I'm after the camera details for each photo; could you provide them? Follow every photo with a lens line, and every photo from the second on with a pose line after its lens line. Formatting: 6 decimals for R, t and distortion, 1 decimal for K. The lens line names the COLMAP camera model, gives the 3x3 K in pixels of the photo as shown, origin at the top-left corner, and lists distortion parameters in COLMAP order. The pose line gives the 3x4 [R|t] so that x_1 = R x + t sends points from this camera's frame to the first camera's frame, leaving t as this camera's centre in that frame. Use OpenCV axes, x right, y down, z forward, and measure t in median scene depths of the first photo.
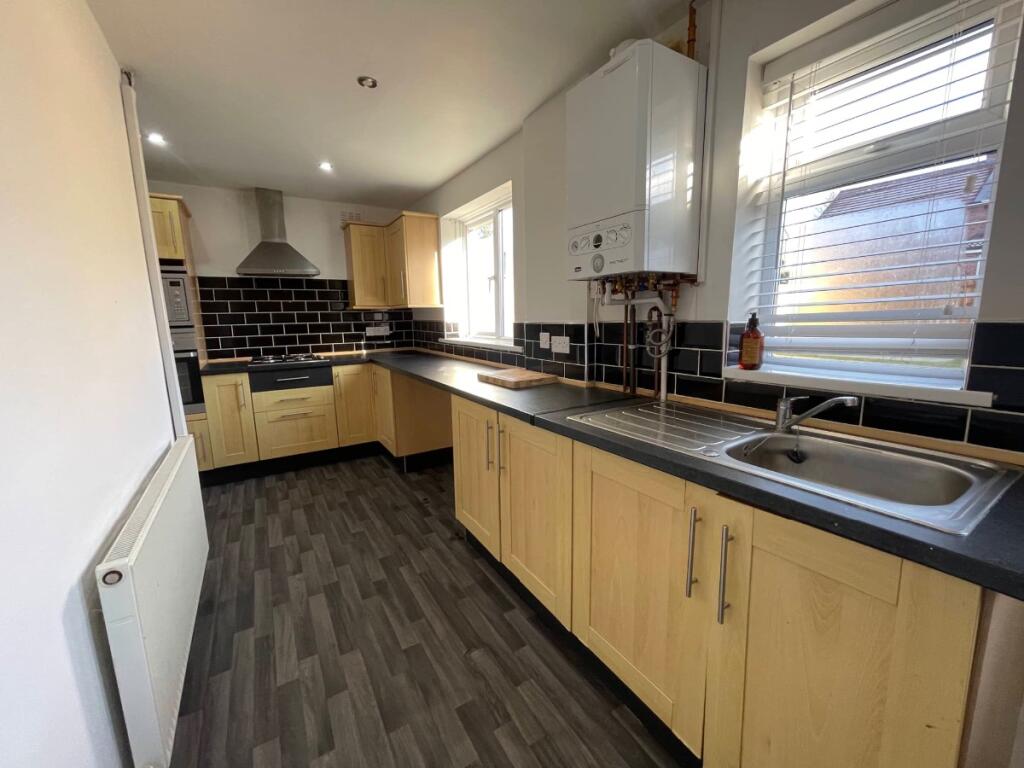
lens RADIAL K [[408.6, 0, 503.3], [0, 408.6, 380.8], [0, 0, 1]] dist [-0.001528, 0.000231]
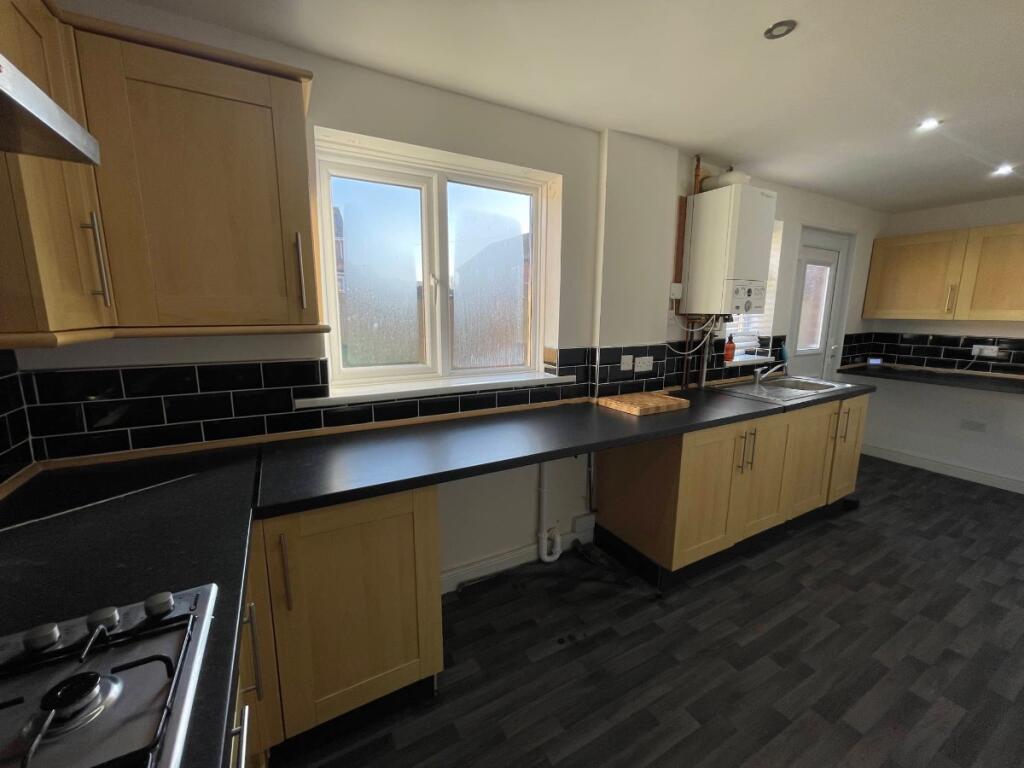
lens RADIAL K [[408.6, 0, 504.4], [0, 408.6, 379.3], [0, 0, 1]] dist [-0.001528, 0.000231]
pose [[0.041995, -0.151663, 0.987540, -1.029258], [0.153388, 0.977673, 0.143624, -0.277637], [-0.987273, 0.145445, 0.064321, 1.358609]]
